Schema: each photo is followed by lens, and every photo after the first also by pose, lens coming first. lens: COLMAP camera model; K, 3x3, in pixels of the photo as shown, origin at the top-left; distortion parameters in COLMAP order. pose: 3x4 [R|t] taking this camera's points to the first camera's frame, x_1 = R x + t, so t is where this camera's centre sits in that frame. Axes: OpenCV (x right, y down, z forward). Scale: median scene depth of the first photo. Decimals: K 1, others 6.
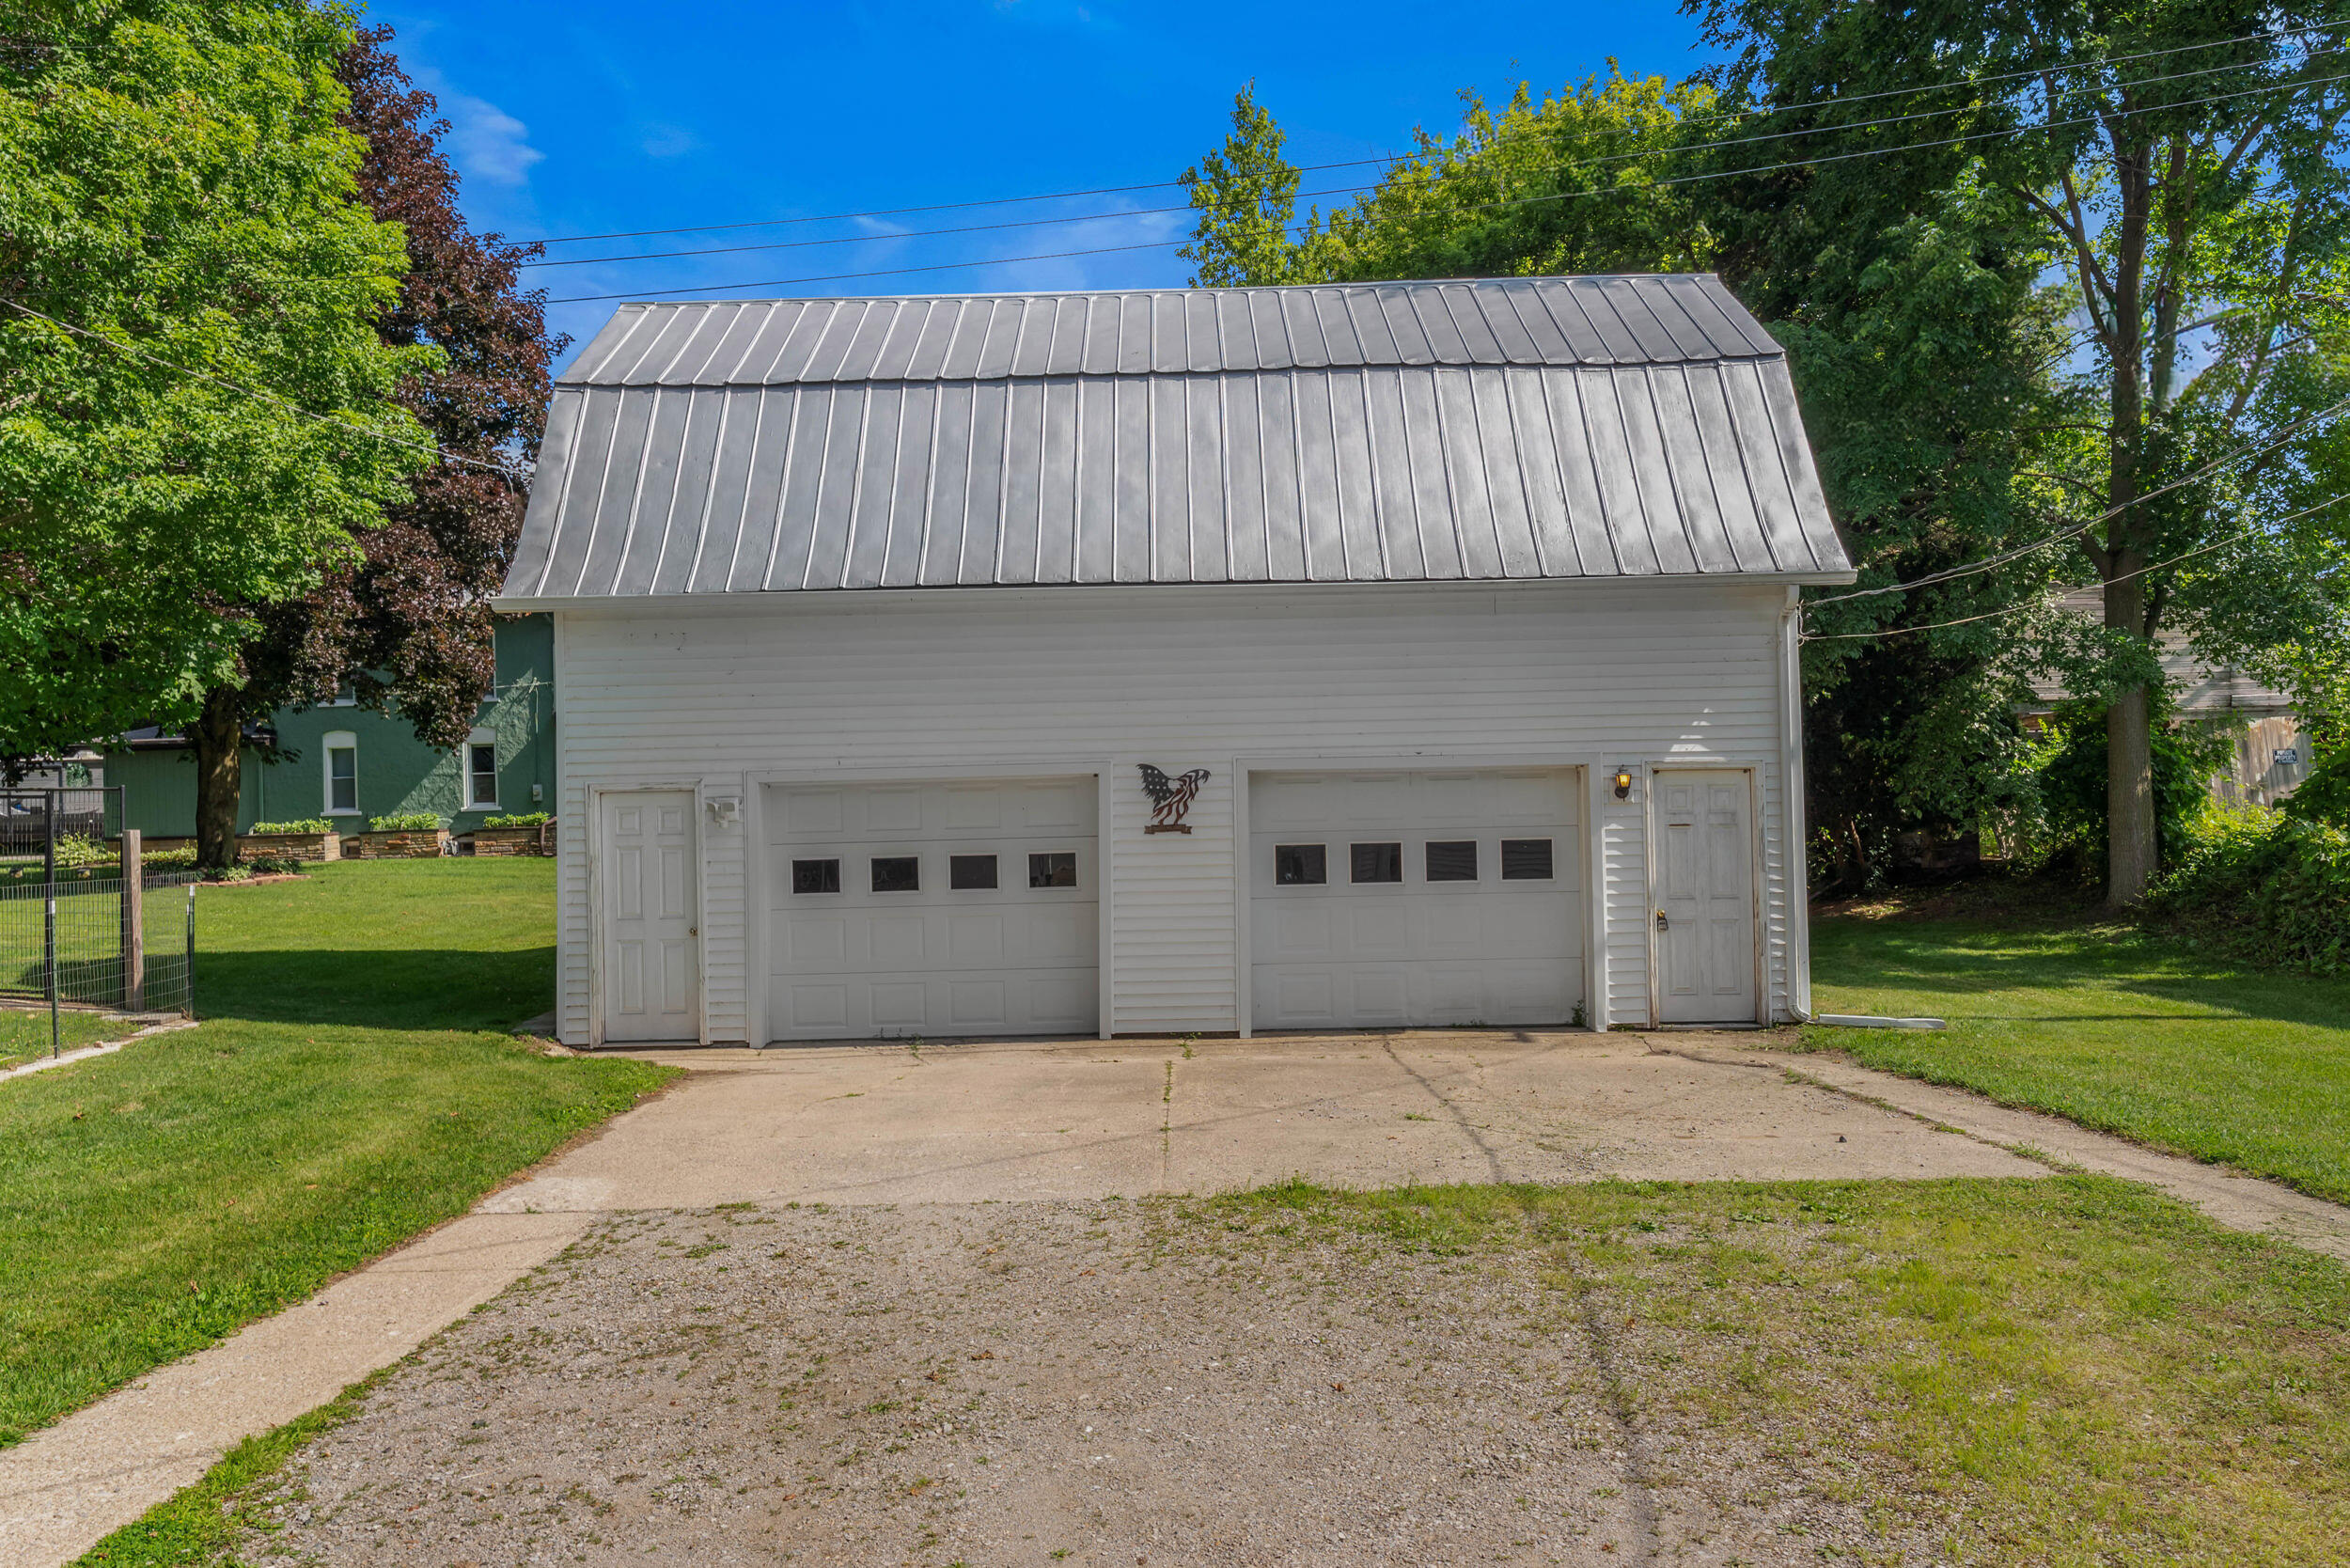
lens RADIAL K [[1739.2, 0, 1166.7], [0, 1739.2, 794.5], [0, 0, 1]] dist [0.001843, -0.000992]
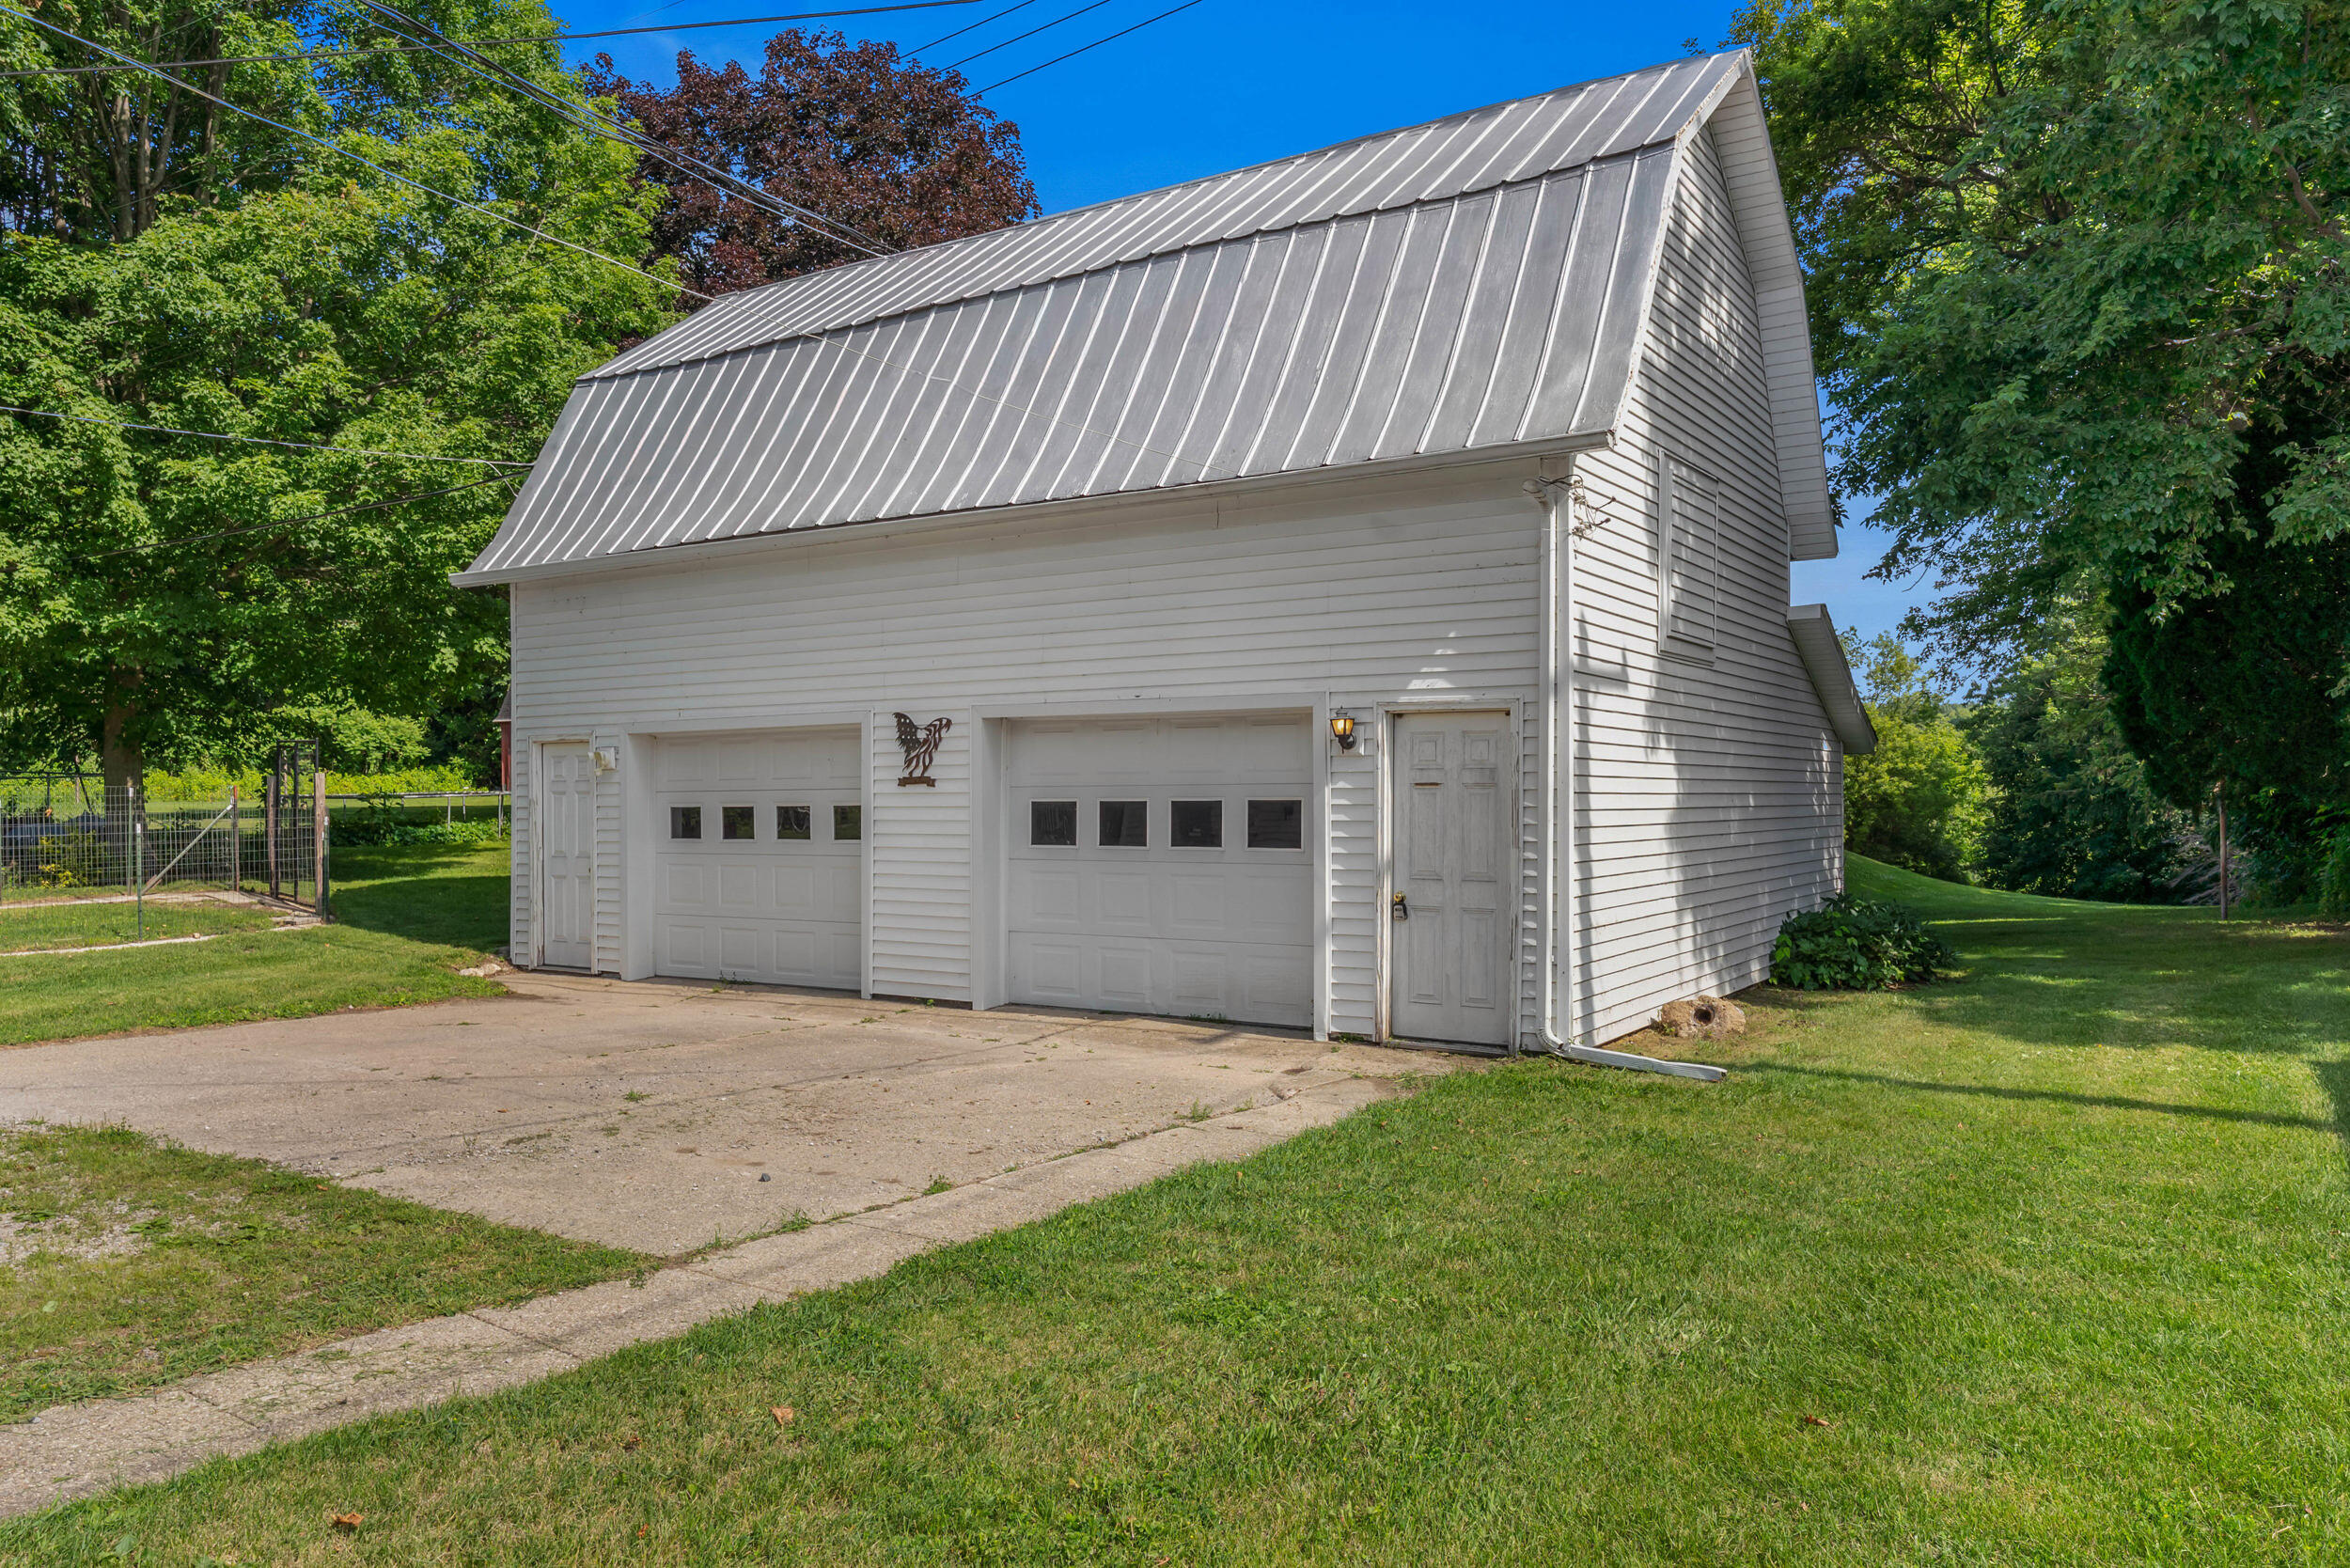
lens RADIAL K [[1739.2, 0, 1166.7], [0, 1739.2, 794.5], [0, 0, 1]] dist [0.001843, -0.000992]
pose [[0.829274, 0.015417, -0.558629, 0.636295], [-0.008741, 0.999855, 0.014618, 0.011956], [0.558773, -0.007240, 0.829289, 0.295911]]
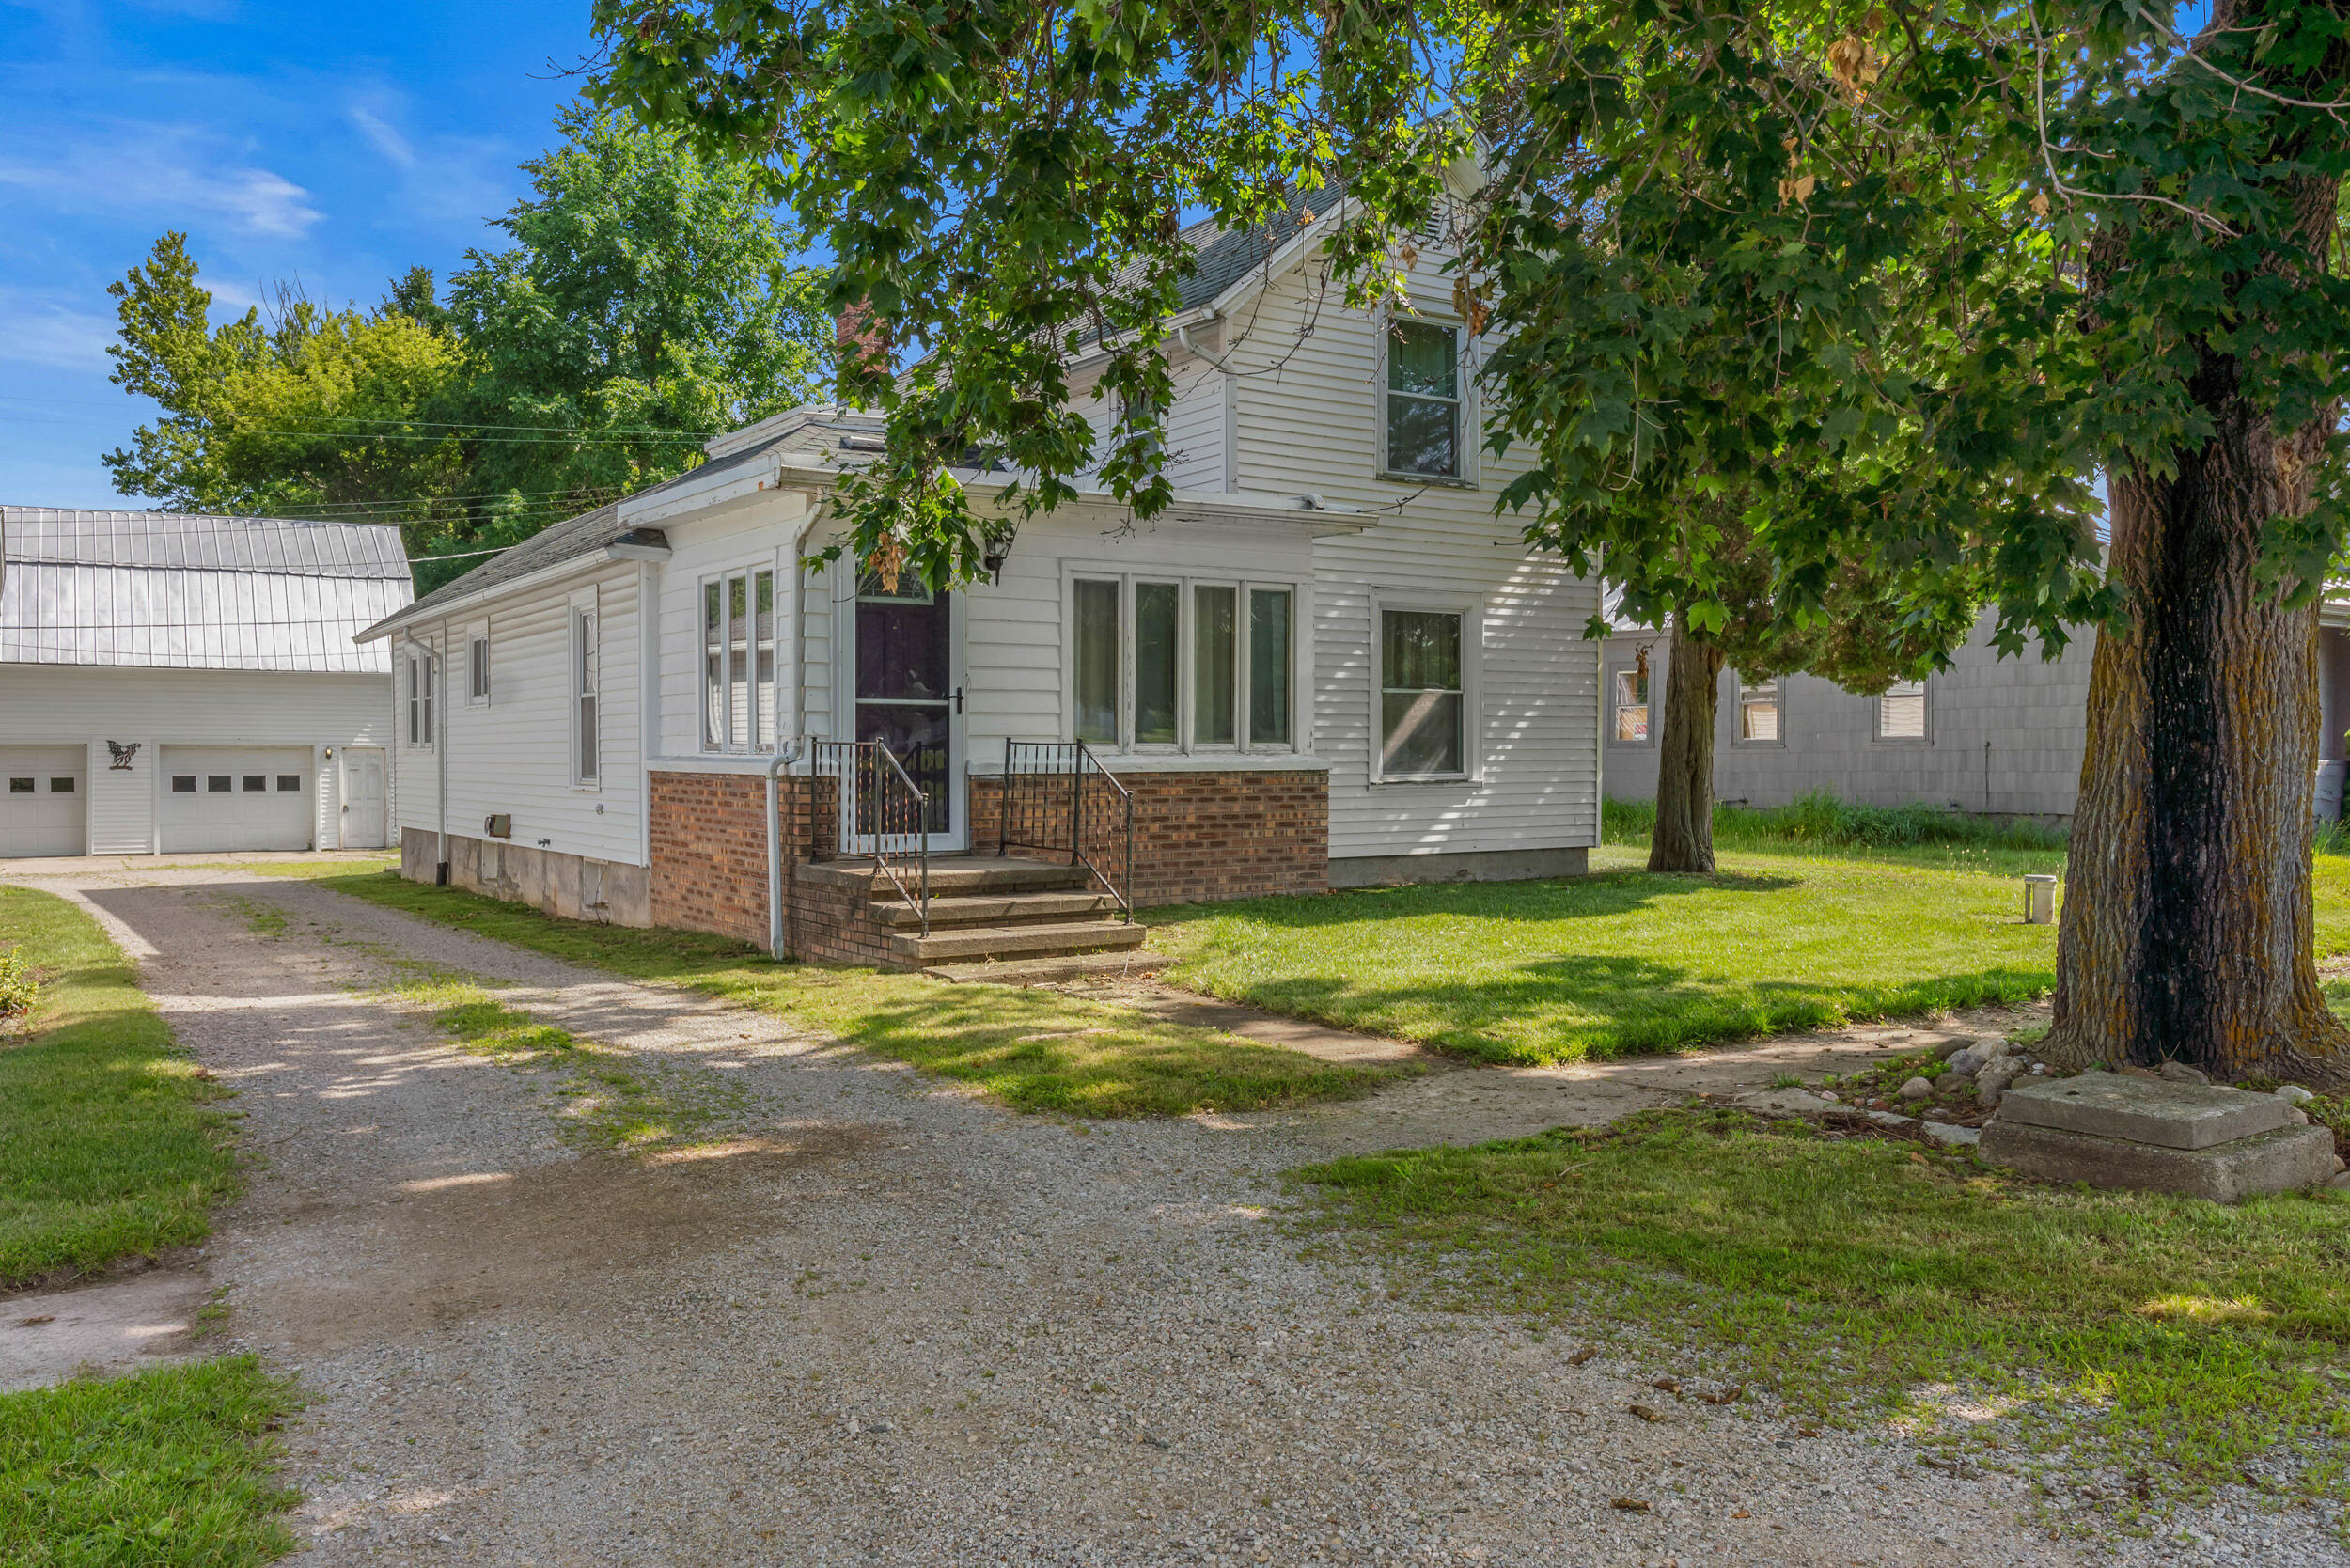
lens RADIAL K [[1776.9, 0, 1174.2], [0, 1776.9, 791.9], [0, 0, 1]] dist [-0.006026, -0.000965]
pose [[0.843995, 0.011247, 0.536233, -0.083413], [-0.027889, 0.999348, 0.022935, -0.043518], [-0.535626, -0.034312, 0.843758, -1.830126]]
